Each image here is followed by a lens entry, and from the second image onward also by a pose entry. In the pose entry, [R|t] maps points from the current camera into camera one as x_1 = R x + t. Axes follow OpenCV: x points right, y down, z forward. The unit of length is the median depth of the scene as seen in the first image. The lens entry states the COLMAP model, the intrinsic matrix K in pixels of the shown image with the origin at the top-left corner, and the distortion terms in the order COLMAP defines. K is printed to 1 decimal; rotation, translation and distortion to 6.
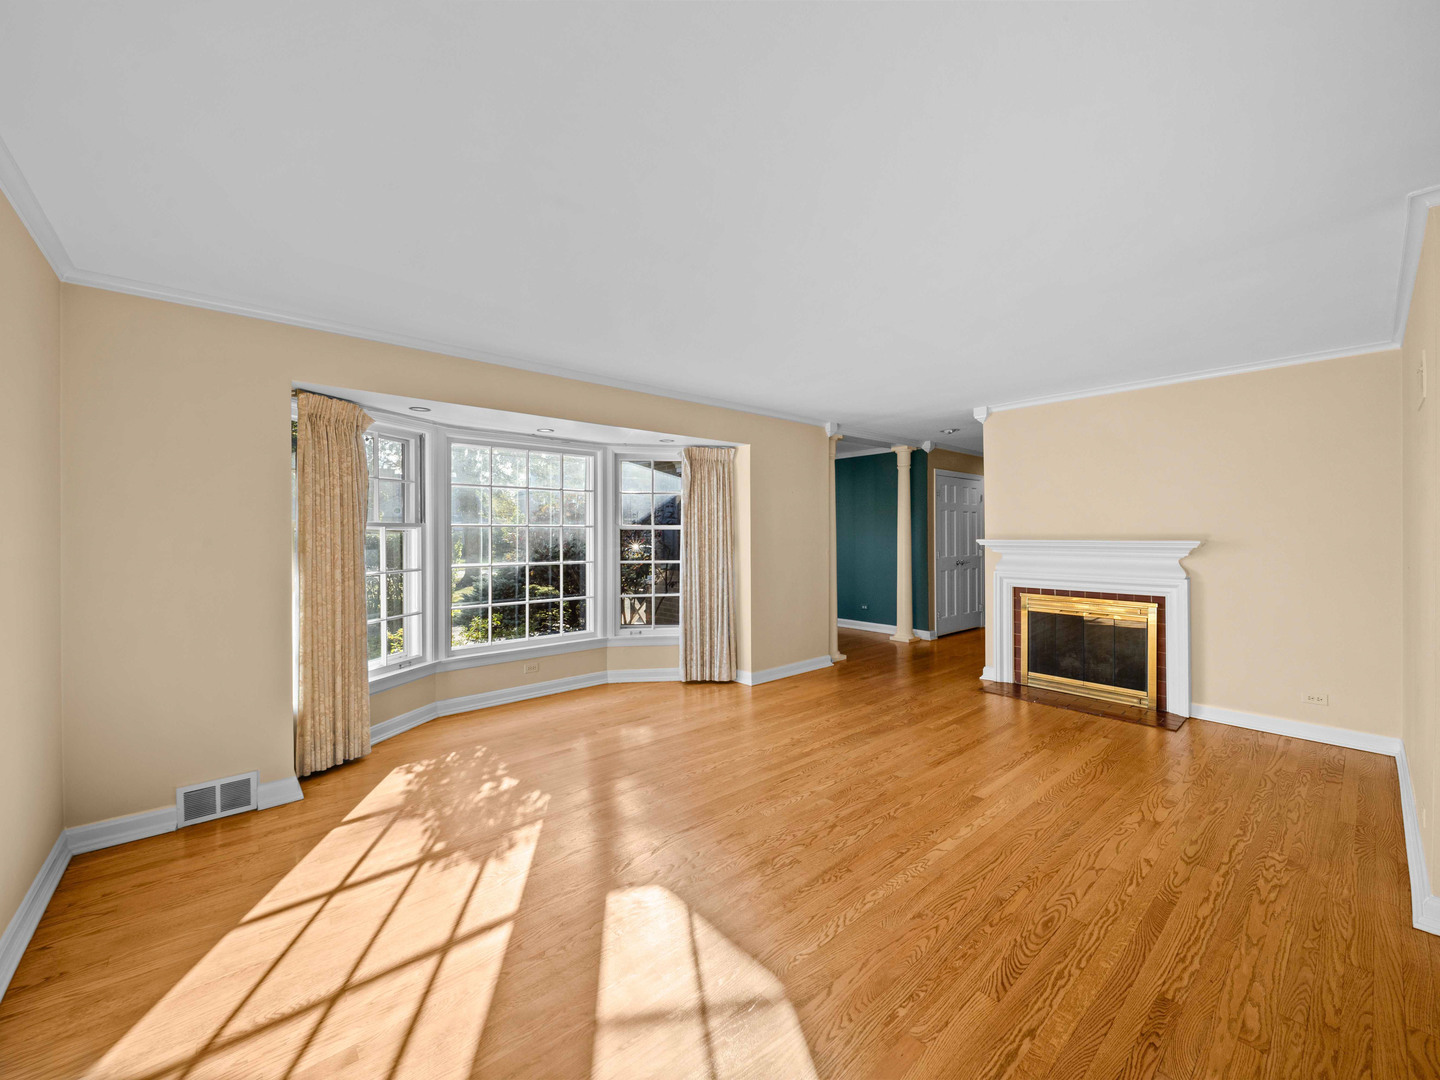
lens RADIAL K [[572.4, 0, 706.3], [0, 572.4, 528.9], [0, 0, 1]] dist [0.000392, -0.000181]
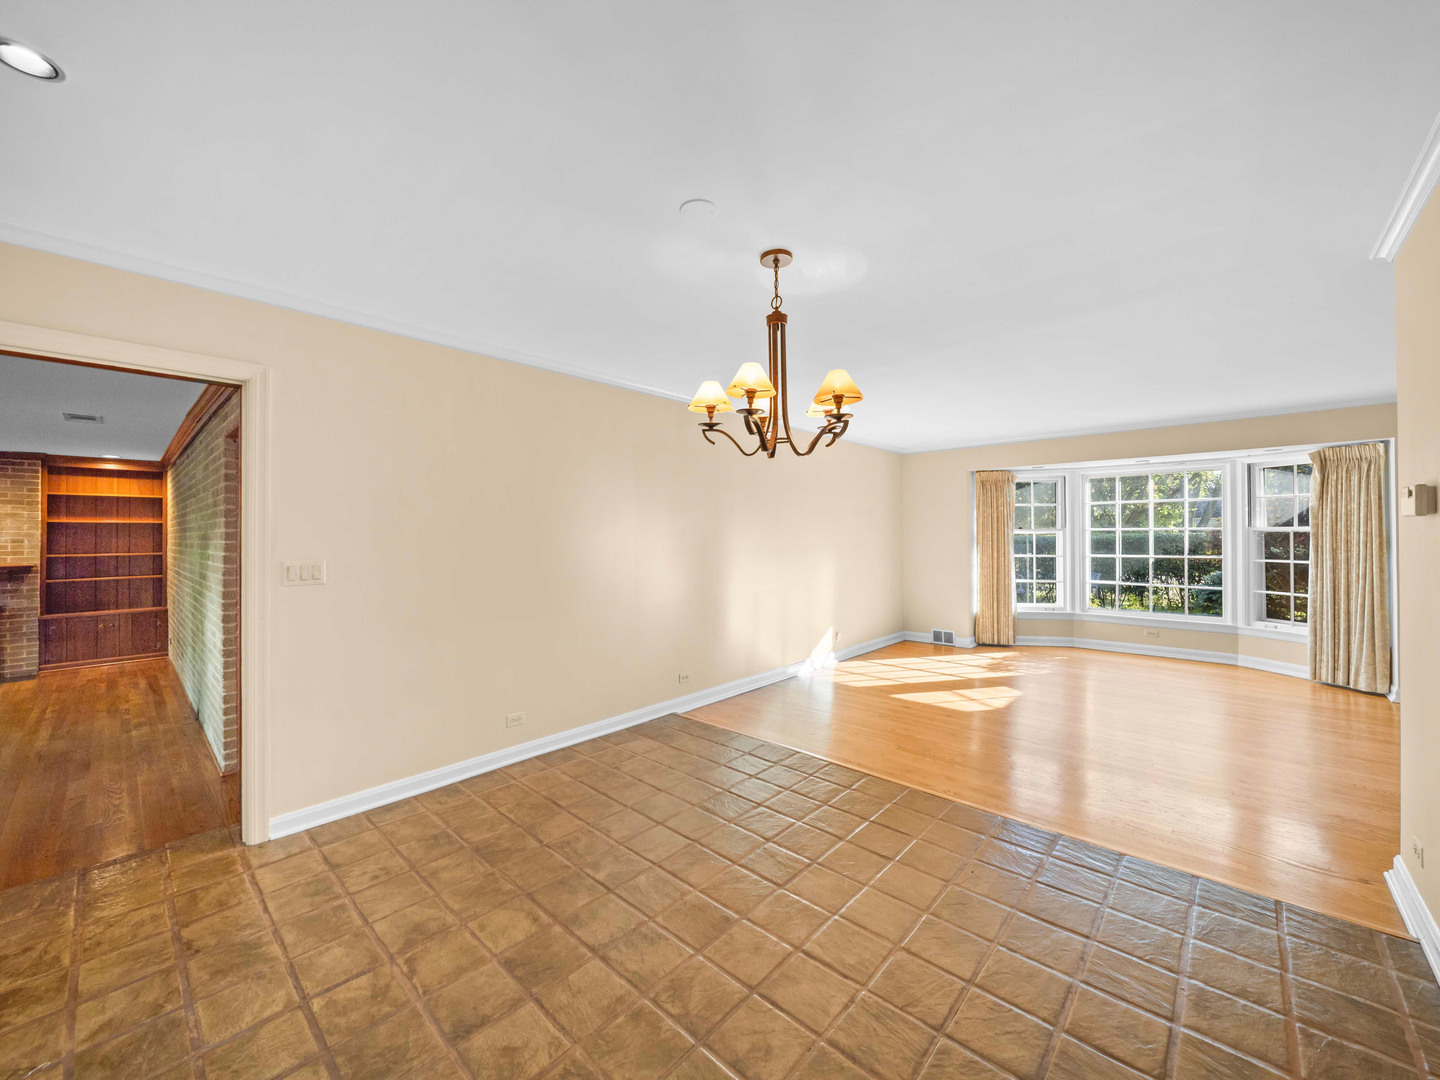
lens RADIAL K [[572.0, 0, 709.2], [0, 572.0, 537.4], [0, 0, 1]] dist [0.000214, -0.002124]
pose [[0.109878, 0.008303, -0.993910, 1.054269], [0.010735, 0.999897, 0.009540, -0.011430], [0.993887, -0.011718, 0.109778, -0.220236]]
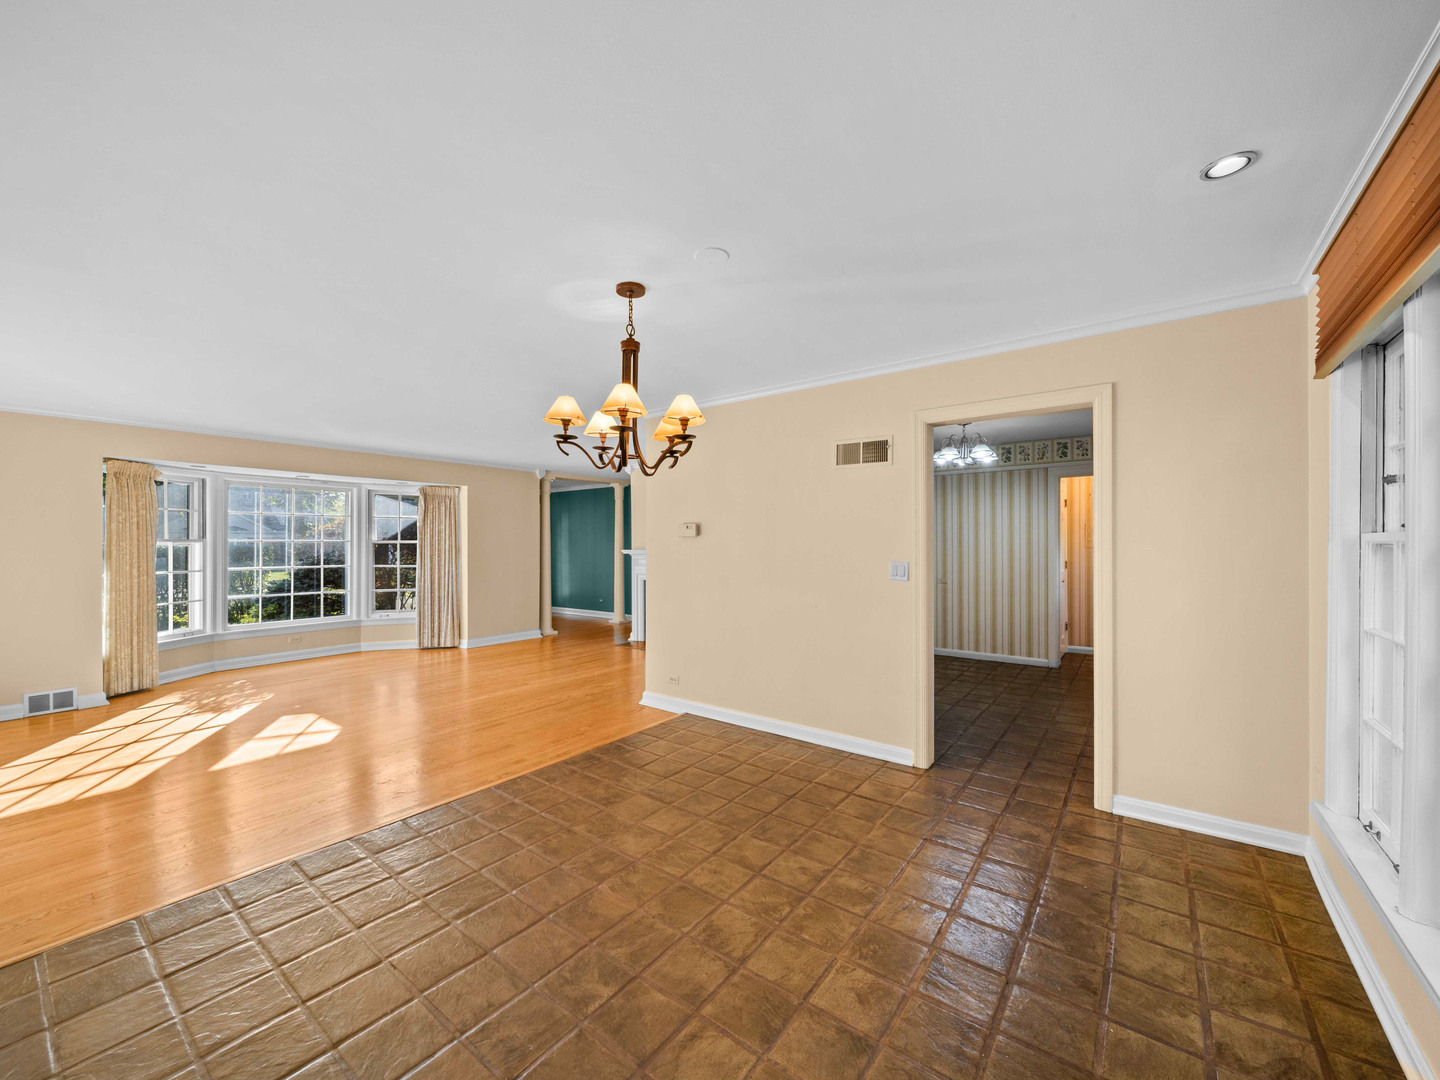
lens RADIAL K [[572.0, 0, 709.2], [0, 572.0, 537.4], [0, 0, 1]] dist [0.000214, -0.002124]
pose [[0.977710, 0.003589, 0.209928, 0.465454], [-0.002571, 0.999984, -0.005121, -0.010410], [-0.209943, 0.004467, 0.977703, -0.707411]]
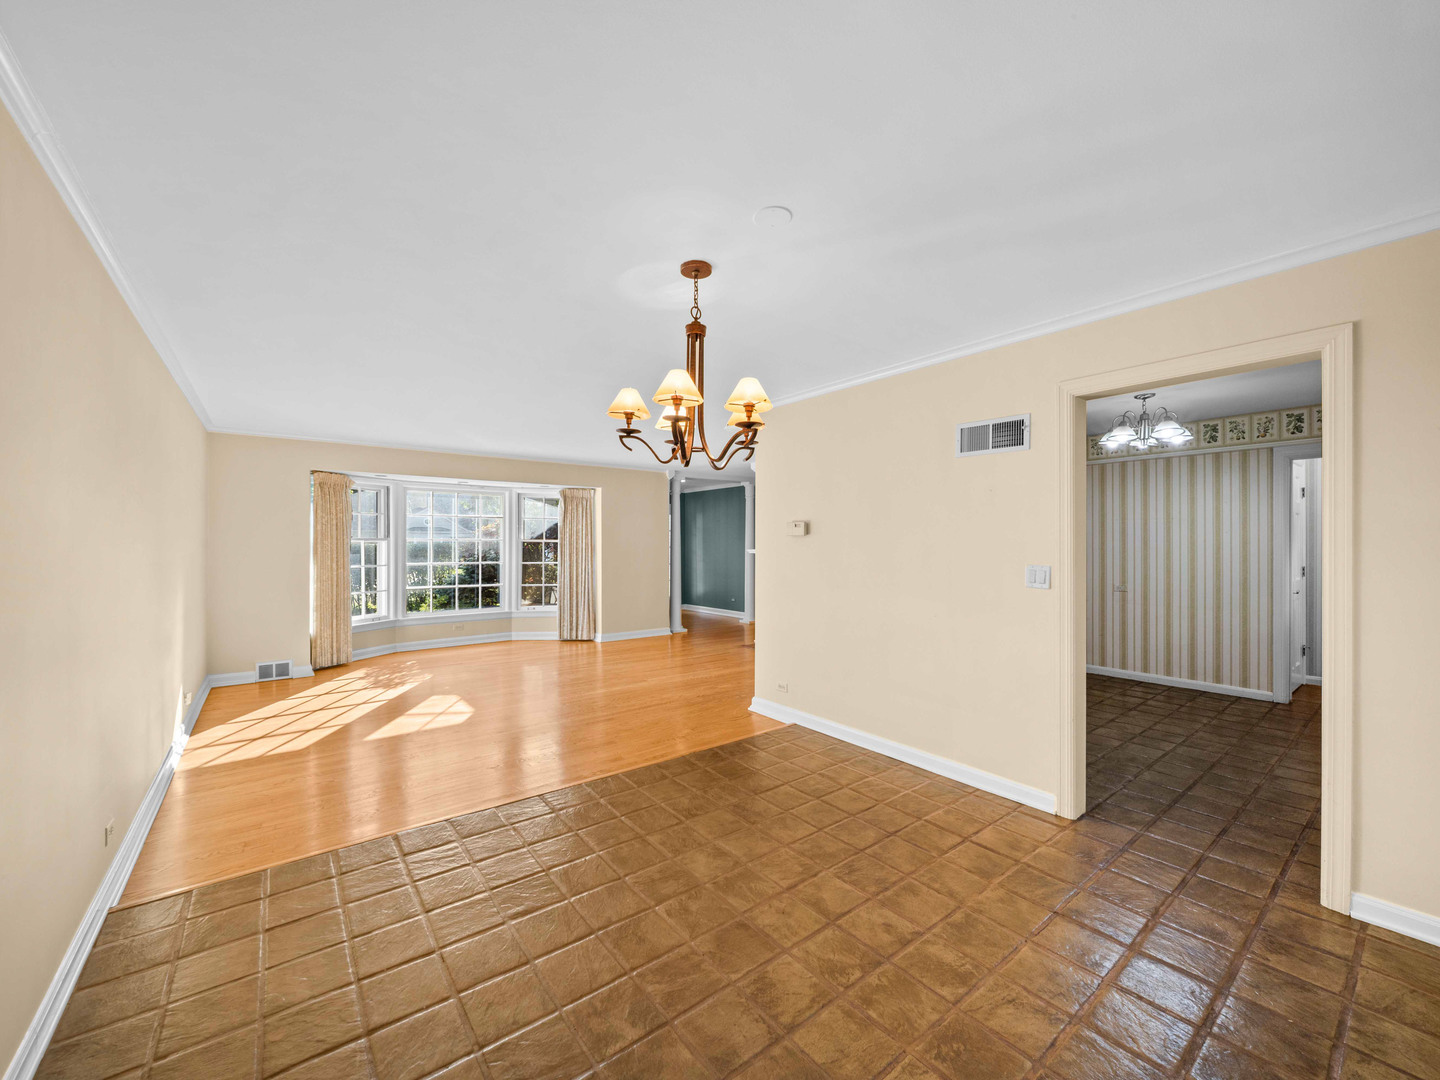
lens RADIAL K [[571.6, 0, 708.2], [0, 571.6, 538.6], [0, 0, 1]] dist [-0.001139, -0.001754]
pose [[0.998593, 0.003367, -0.052917, 0.553335], [-0.003430, 0.999994, -0.001098, -0.010519], [0.052913, 0.001278, 0.998598, -0.658342]]
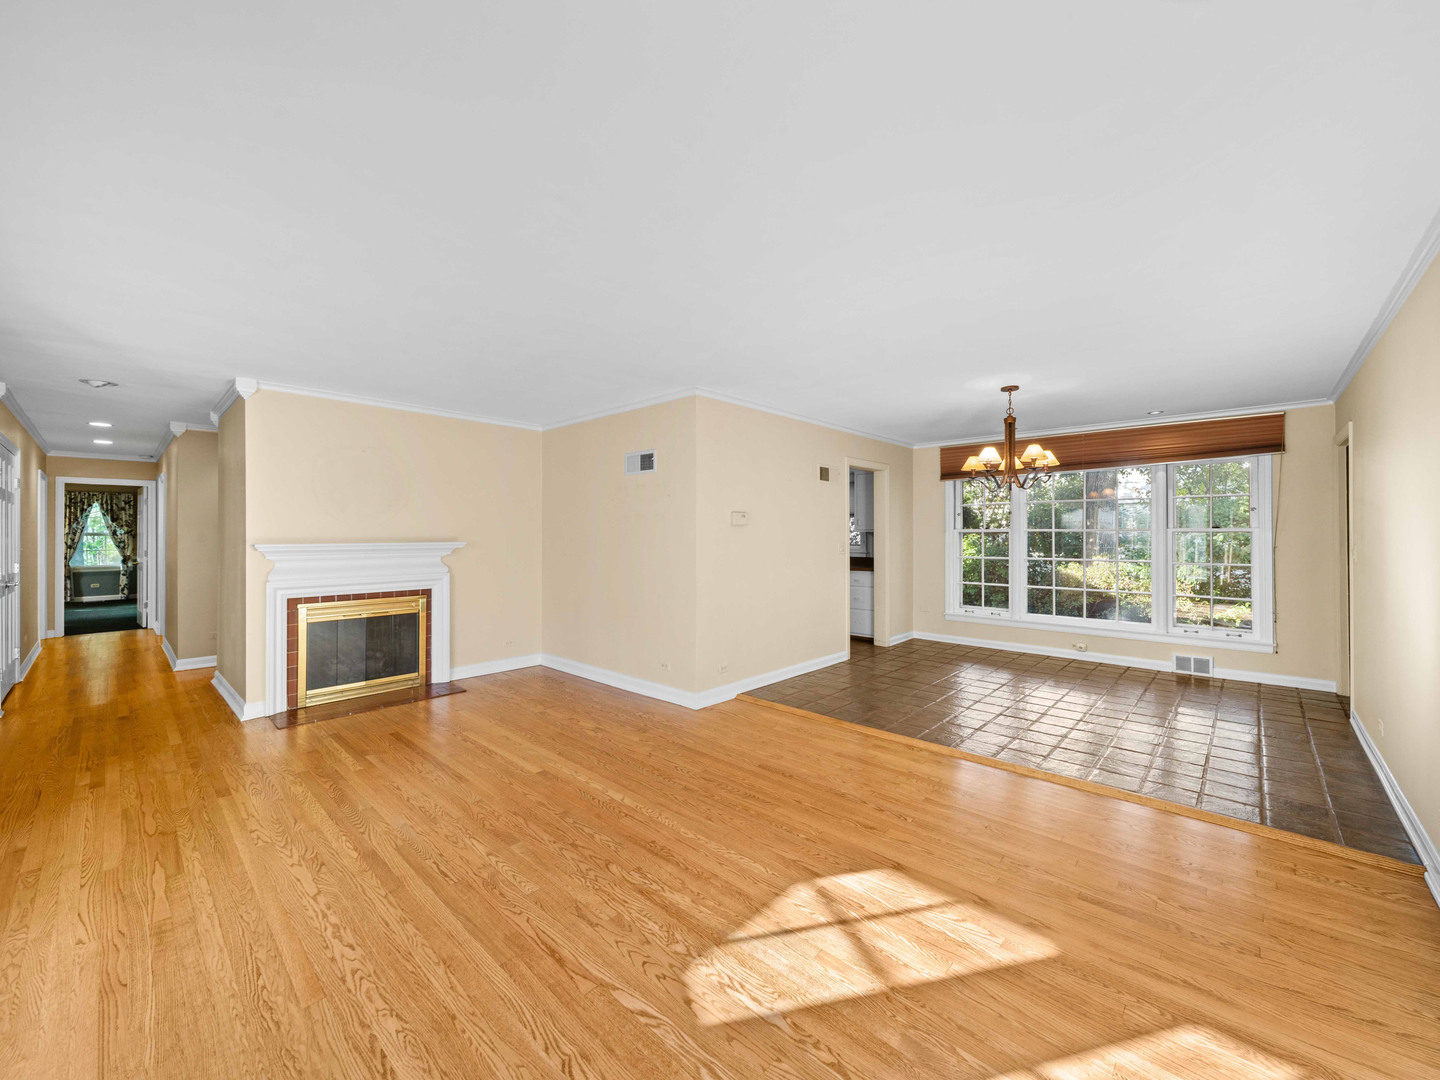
lens RADIAL K [[572.0, 0, 709.2], [0, 572.0, 537.4], [0, 0, 1]] dist [0.000214, -0.002124]
pose [[-0.113291, -0.000773, 0.993562, -0.460086], [-0.001354, 0.999999, 0.000624, 0.009178], [-0.993561, -0.001275, -0.113292, 0.555734]]
